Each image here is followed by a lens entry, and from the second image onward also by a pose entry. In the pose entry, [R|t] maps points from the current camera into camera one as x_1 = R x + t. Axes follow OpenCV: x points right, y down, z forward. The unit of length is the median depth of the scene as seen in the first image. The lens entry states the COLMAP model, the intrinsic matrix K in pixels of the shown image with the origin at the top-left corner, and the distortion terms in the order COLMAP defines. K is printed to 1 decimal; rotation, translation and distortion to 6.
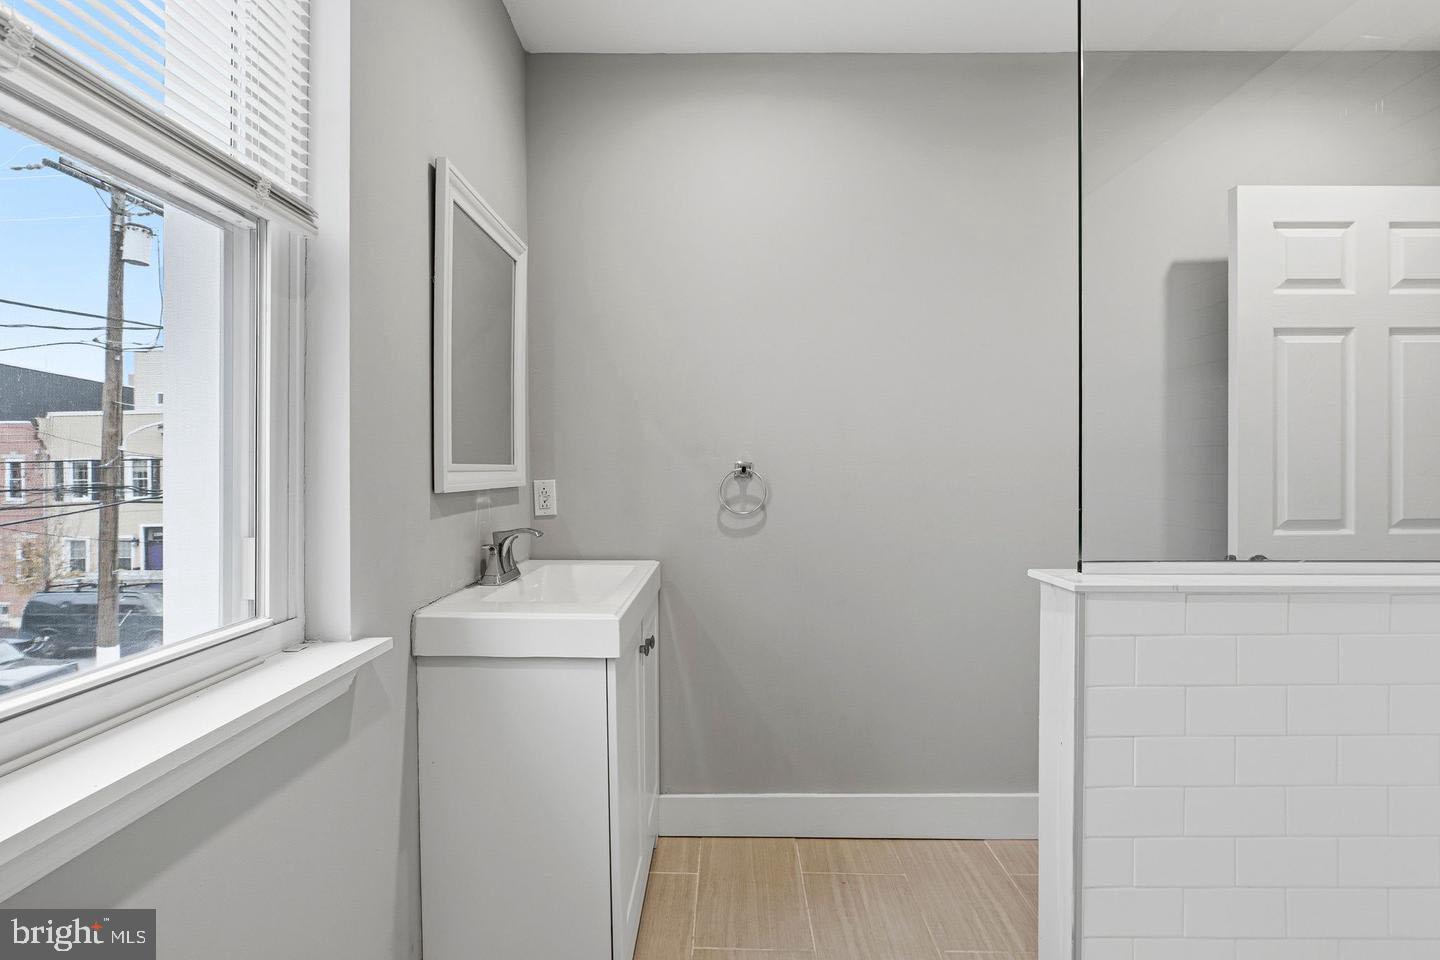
lens RADIAL K [[637.8, 0, 716.9], [0, 637.8, 470.5], [0, 0, 1]] dist [-0.013060, 0.003329]
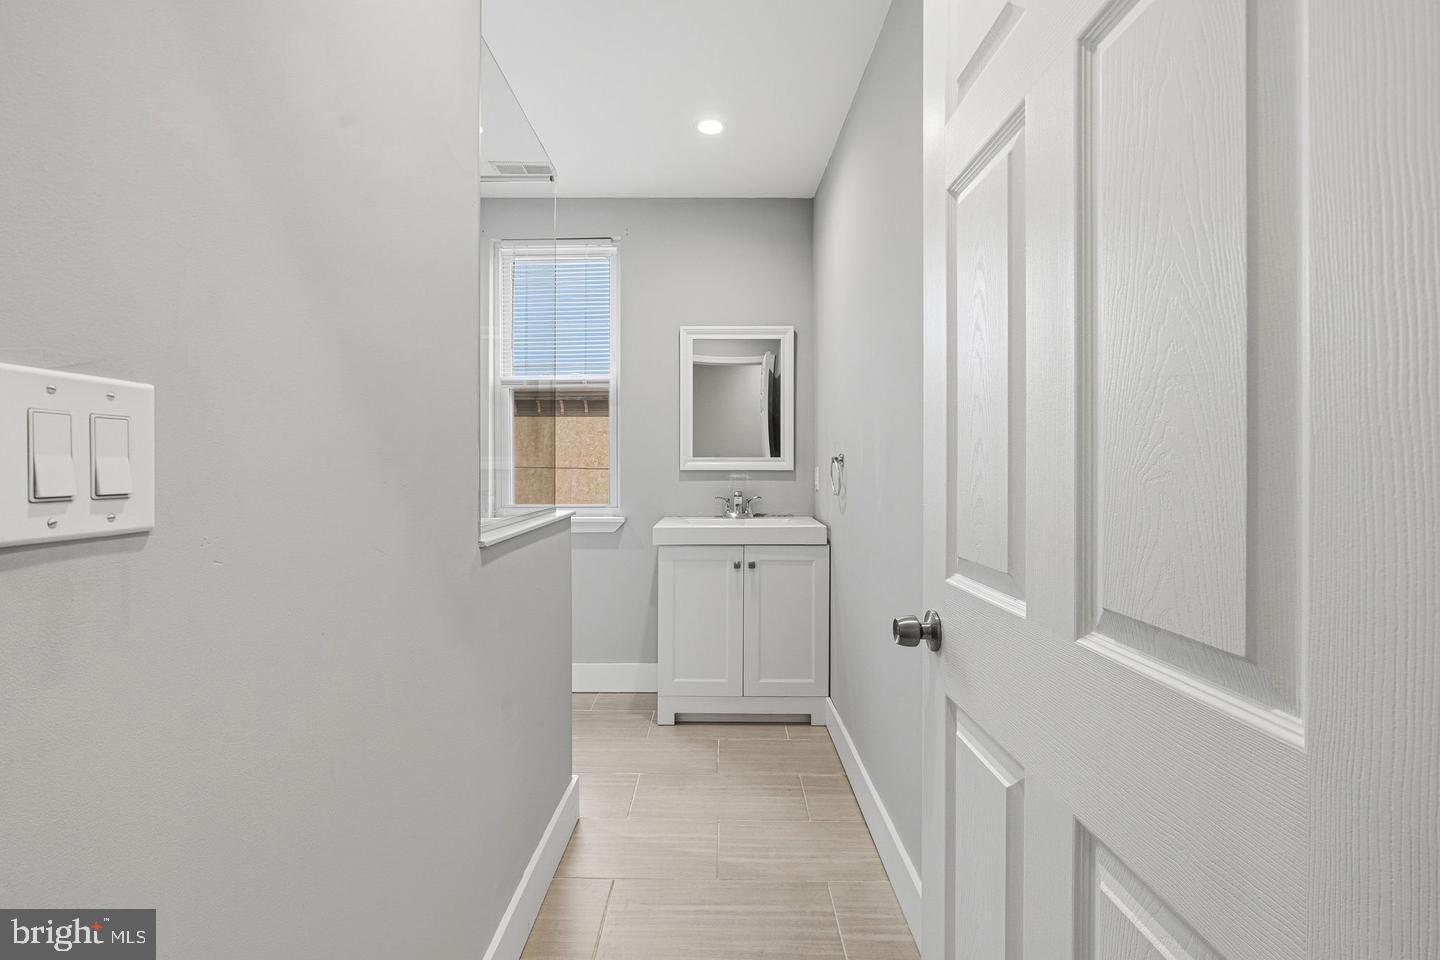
lens RADIAL K [[637.8, 0, 725.6], [0, 637.8, 473.7], [0, 0, 1]] dist [-0.013060, 0.003329]
pose [[0.009302, -0.000425, -0.999957, 1.528519], [-0.007365, 0.999973, -0.000494, 0.039287], [0.999930, 0.007369, 0.009299, 0.914288]]
